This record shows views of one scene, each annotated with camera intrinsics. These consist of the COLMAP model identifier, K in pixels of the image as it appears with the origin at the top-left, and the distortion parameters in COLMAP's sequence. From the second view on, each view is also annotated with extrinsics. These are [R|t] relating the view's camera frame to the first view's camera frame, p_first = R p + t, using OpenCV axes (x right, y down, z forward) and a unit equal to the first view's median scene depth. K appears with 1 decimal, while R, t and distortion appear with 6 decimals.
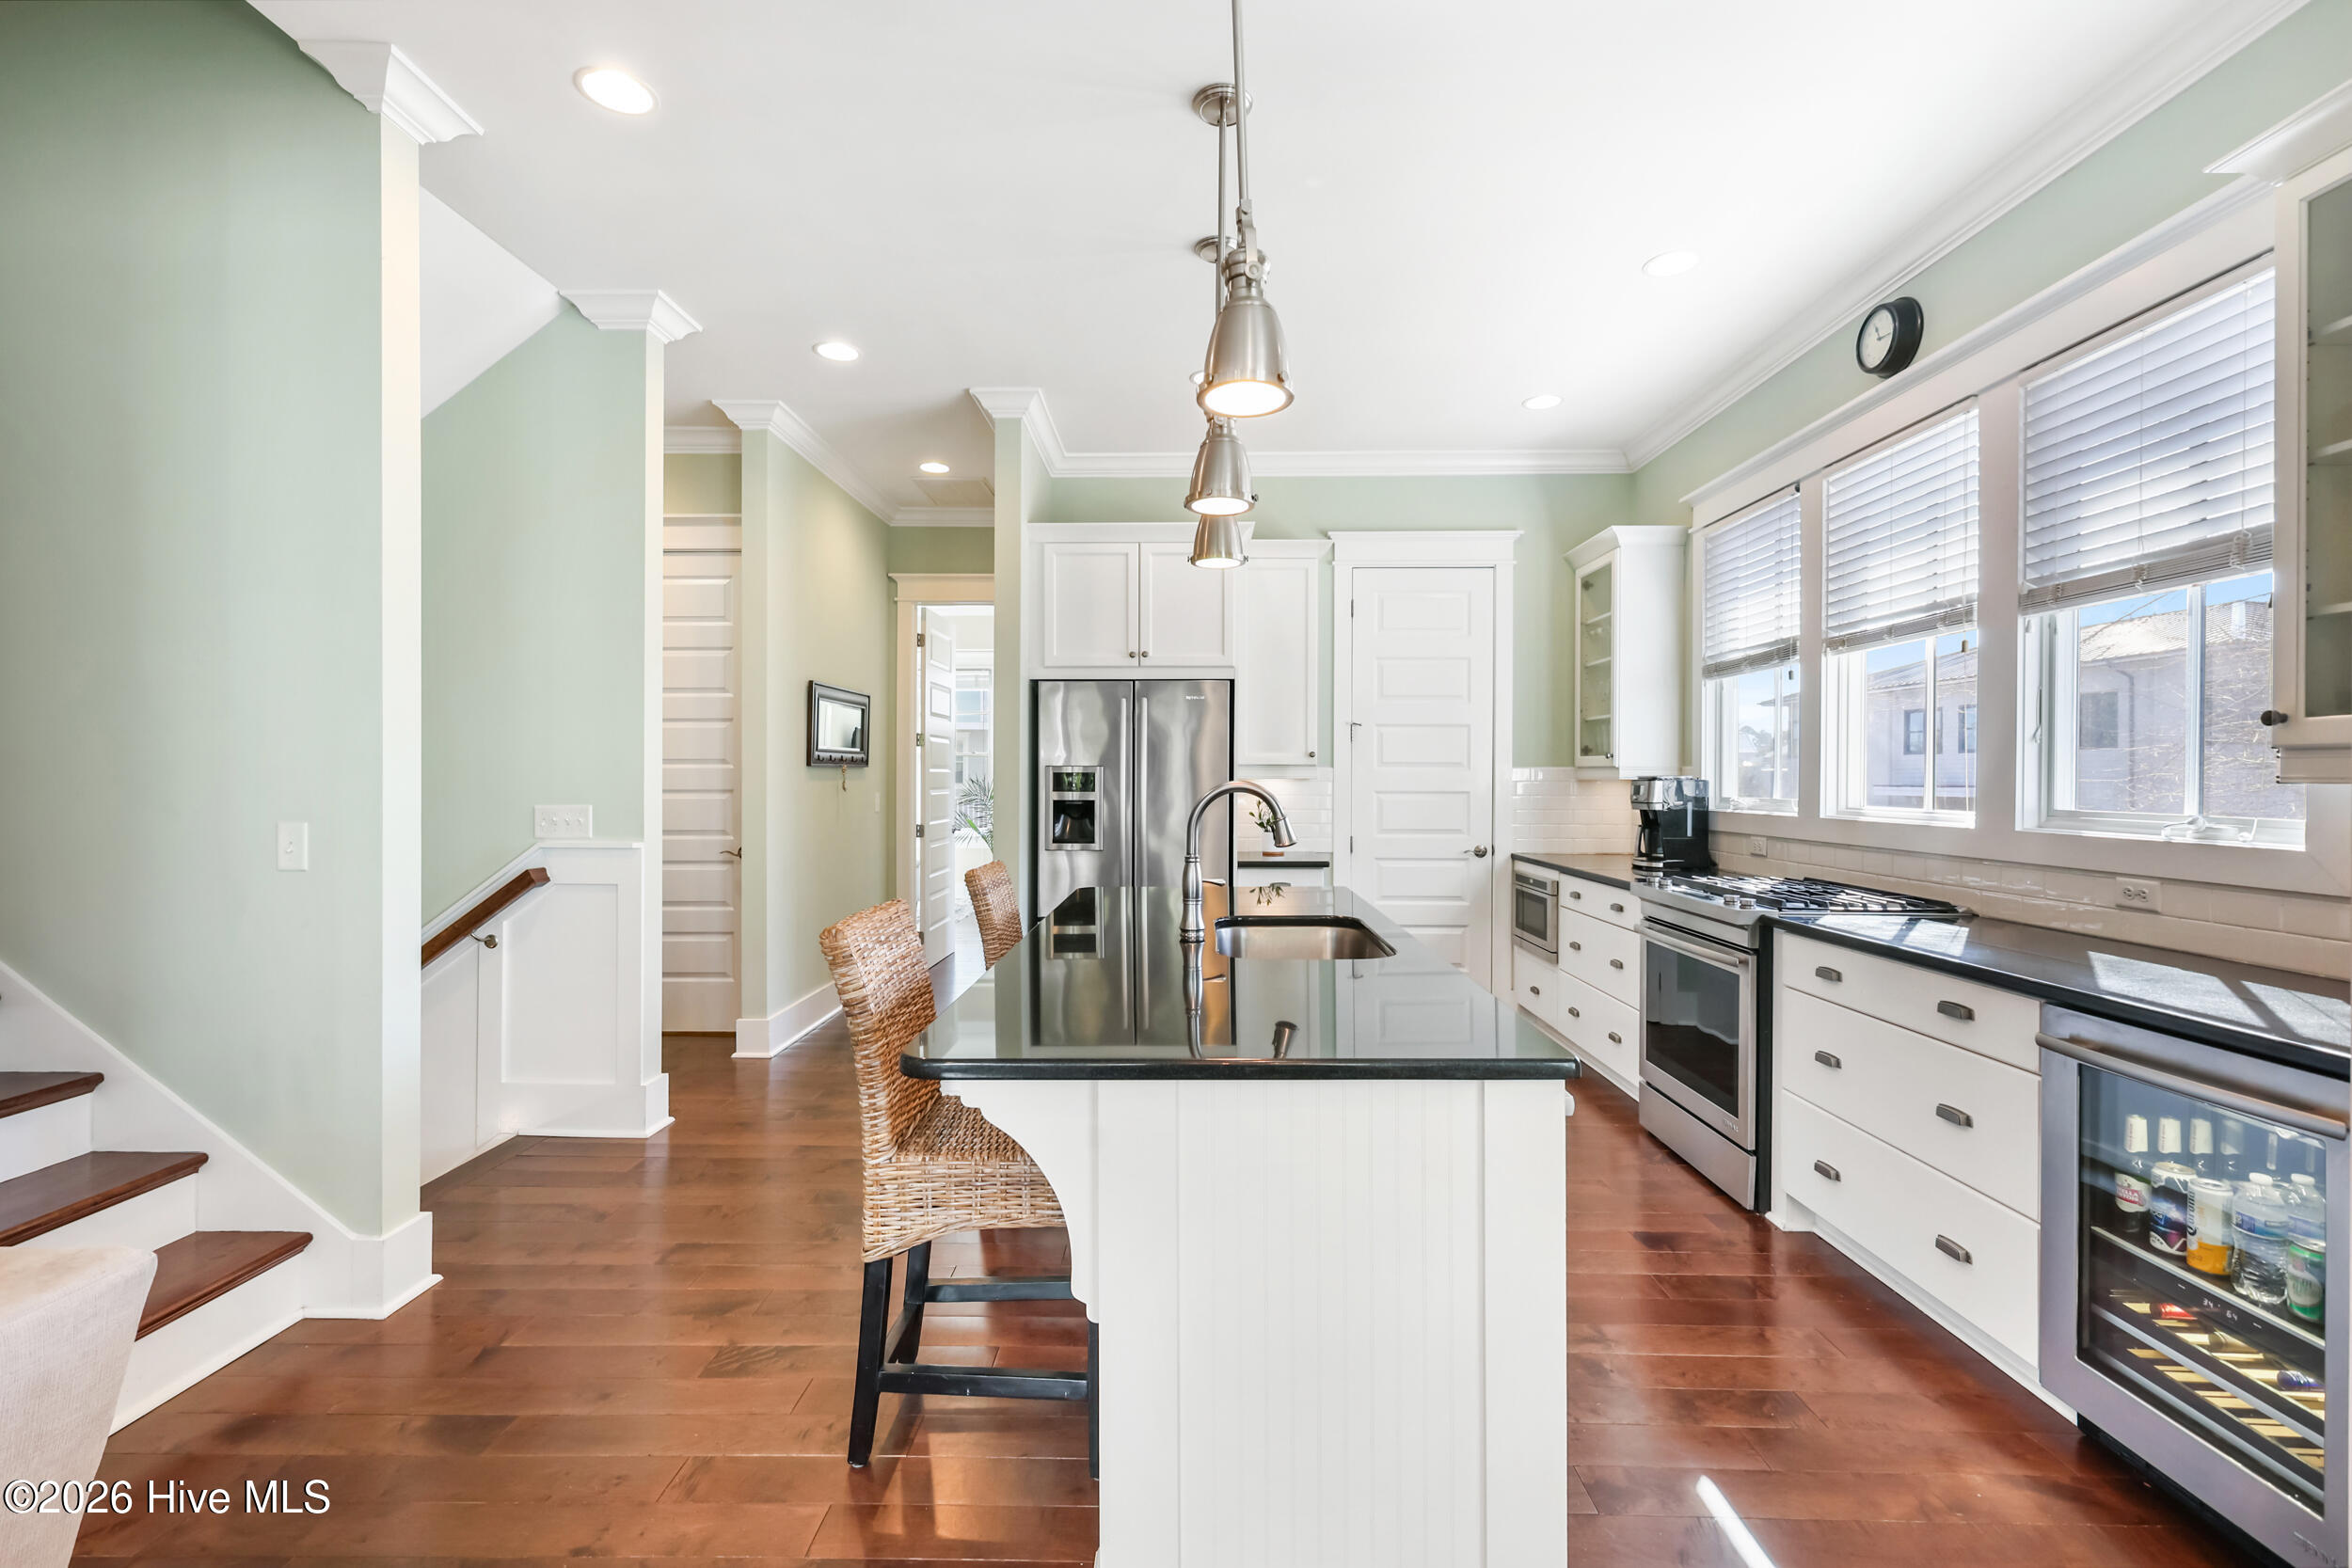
lens RADIAL K [[1010.6, 0, 1176.0], [0, 1010.6, 784.0], [0, 0, 1]] dist [-0.014743, 0.000083]
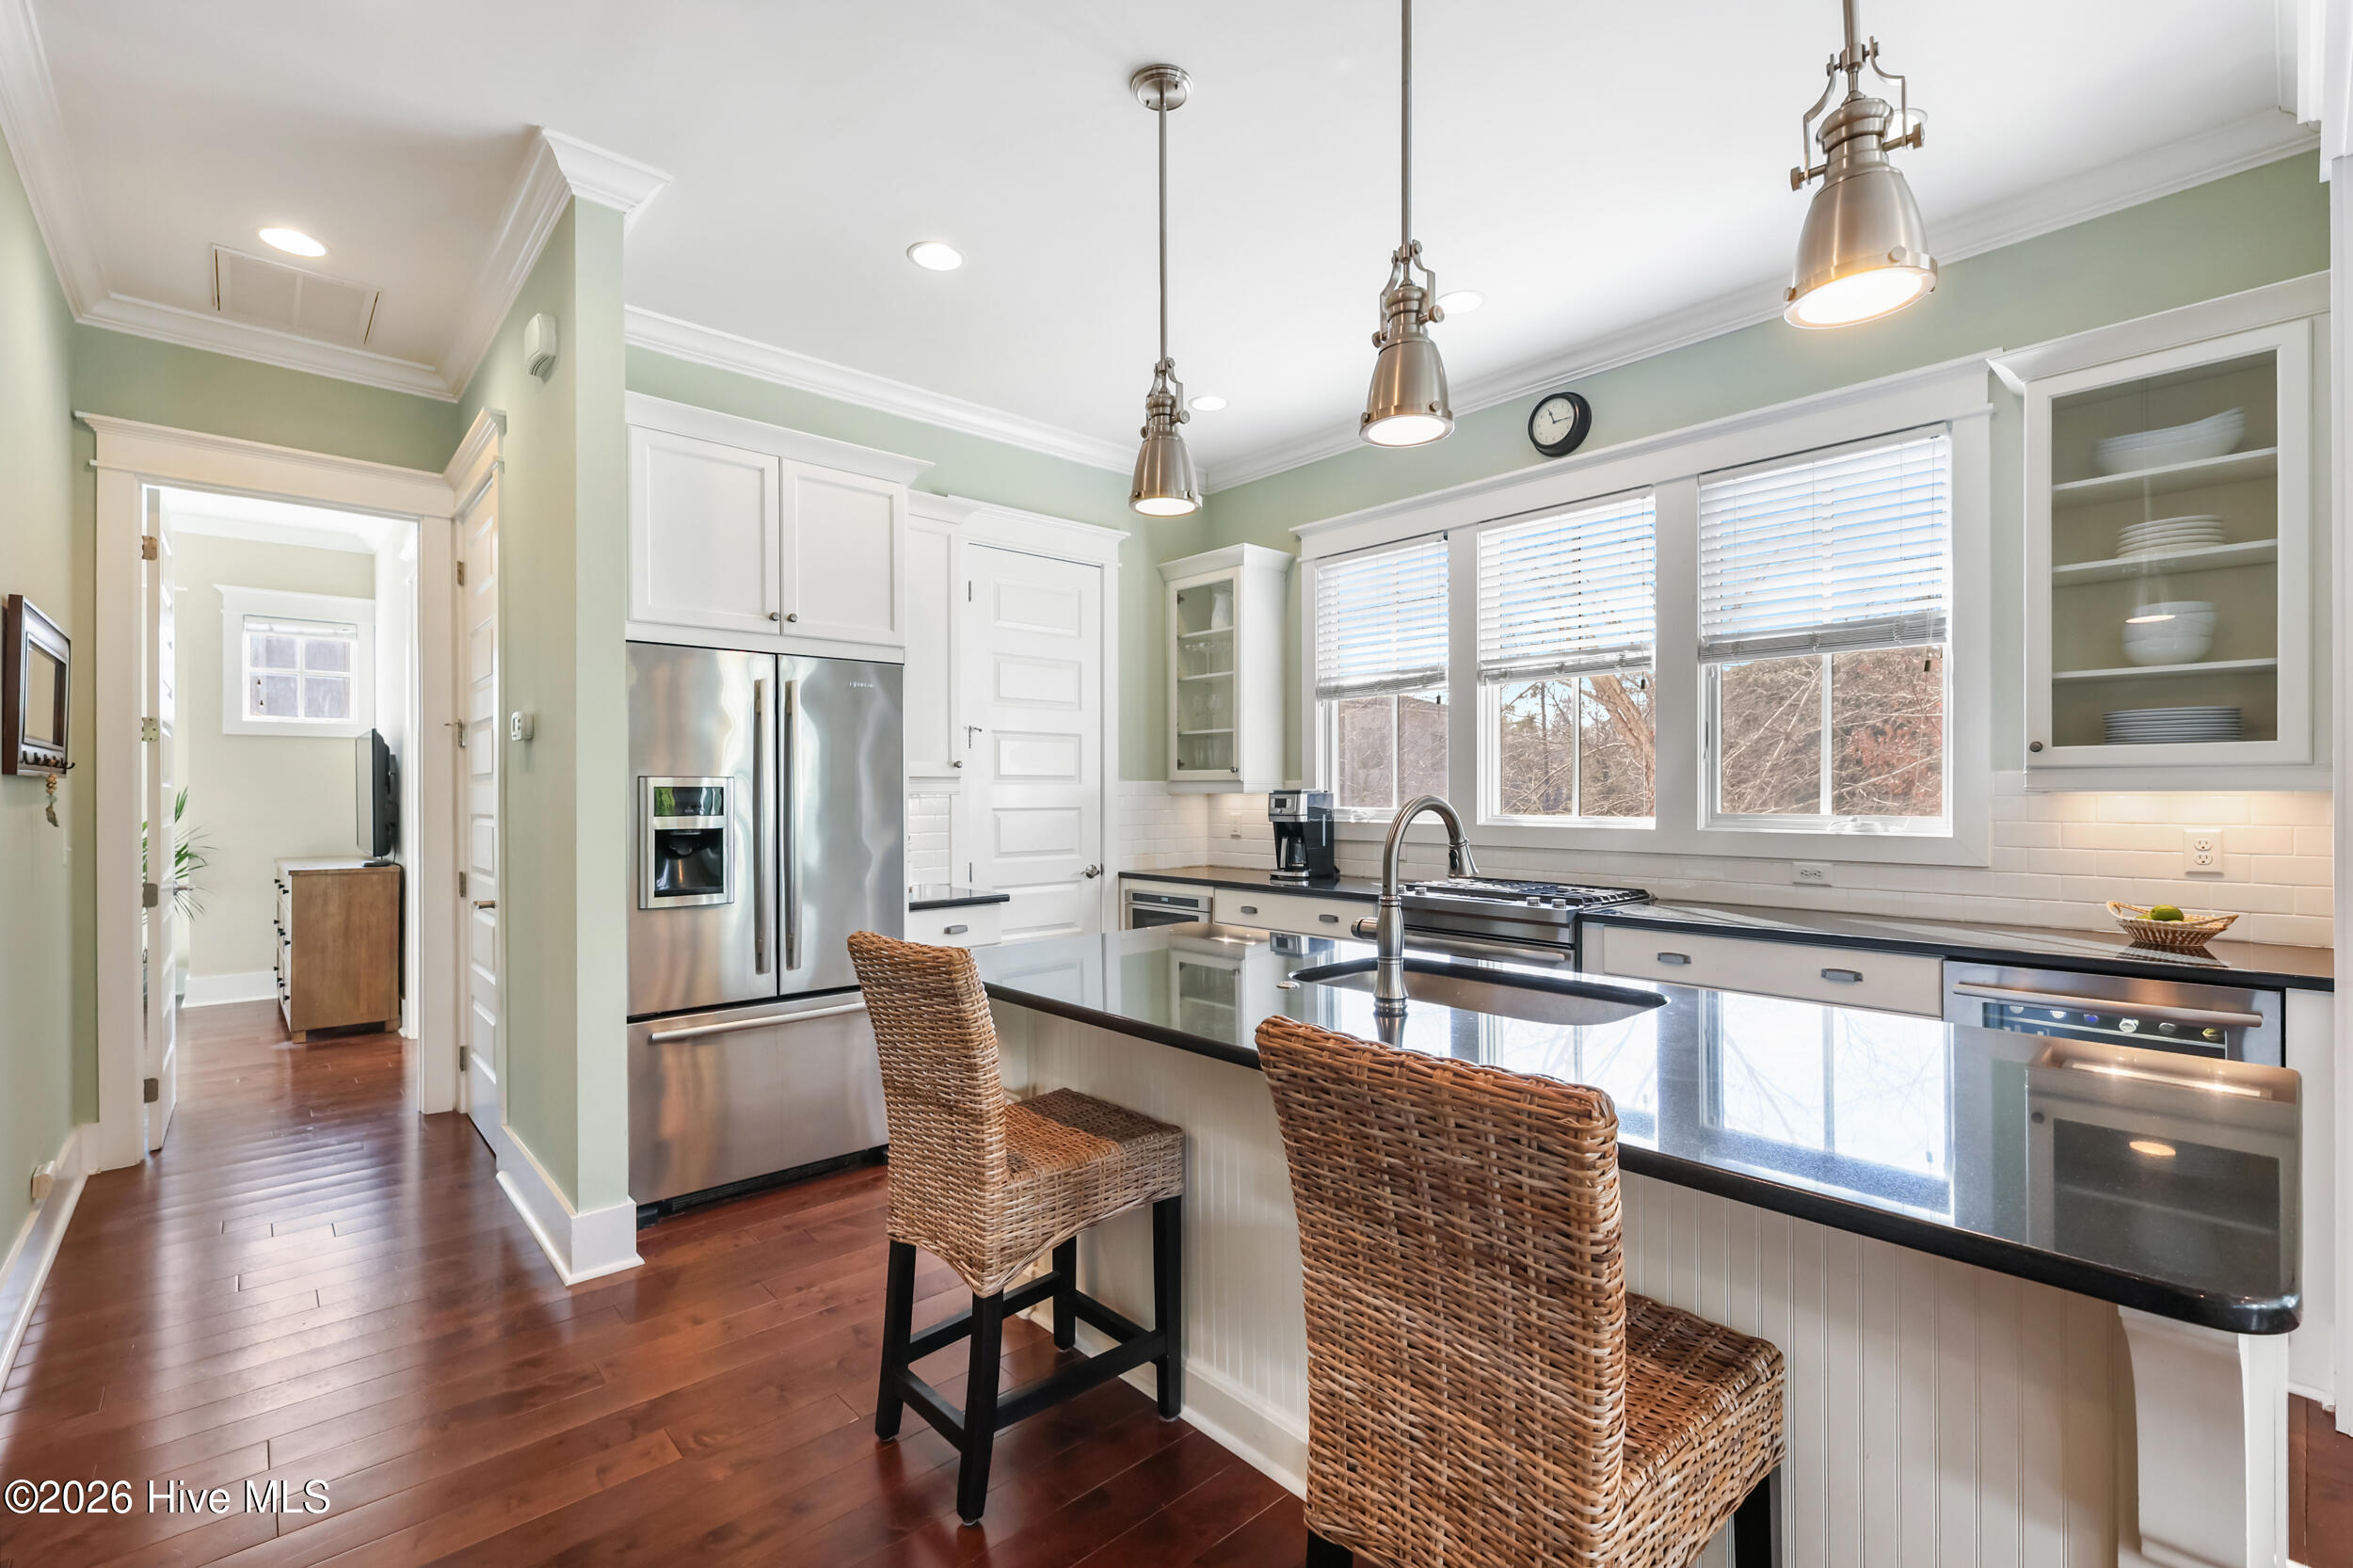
lens RADIAL K [[1020.1, 0, 1181.7], [0, 1020.1, 791.6], [0, 0, 1]] dist [0.000008, -0.000222]
pose [[0.724523, -0.004768, 0.689234, -0.328304], [0.009775, 0.999947, -0.003358, -0.003028], [-0.689181, 0.009171, 0.724531, 0.306520]]
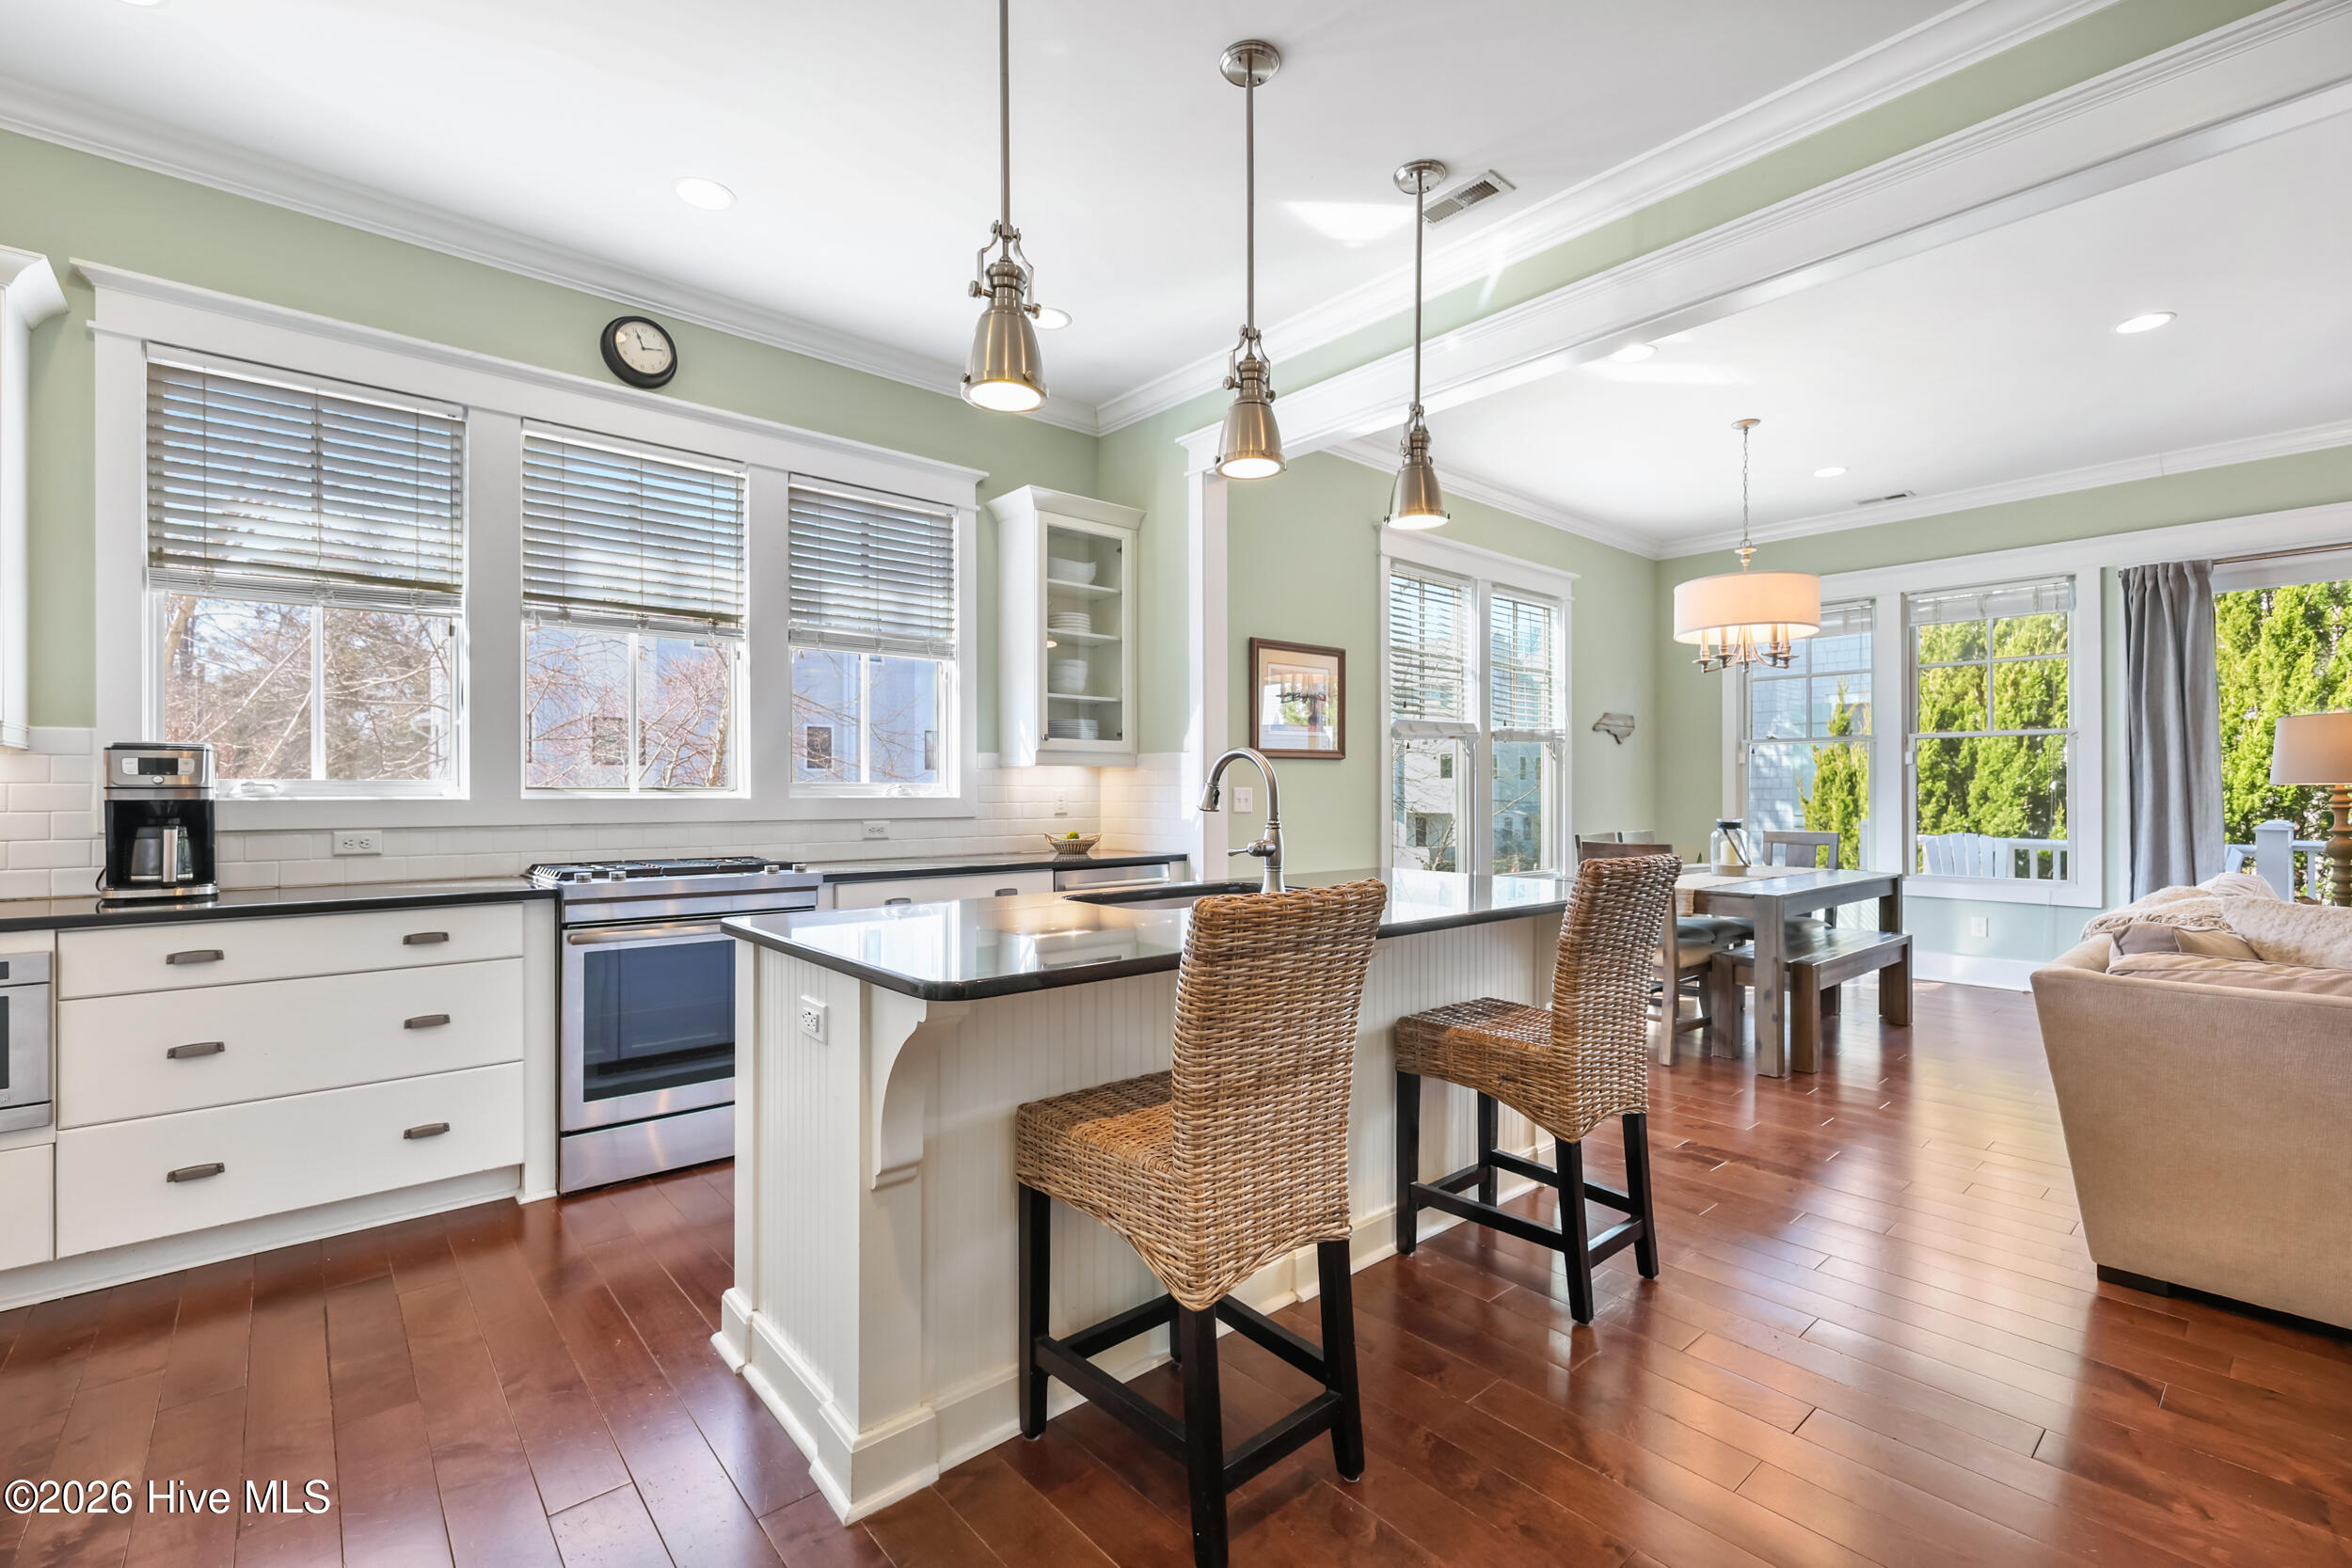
lens RADIAL K [[1019.6, 0, 1181.2], [0, 1019.6, 791.6], [0, 0, 1]] dist [0.000008, -0.000222]
pose [[-0.669915, -0.002676, 0.742433, -0.355222], [0.003948, 0.999967, 0.007167, 0.018262], [-0.742427, 0.007733, -0.669882, 0.936394]]
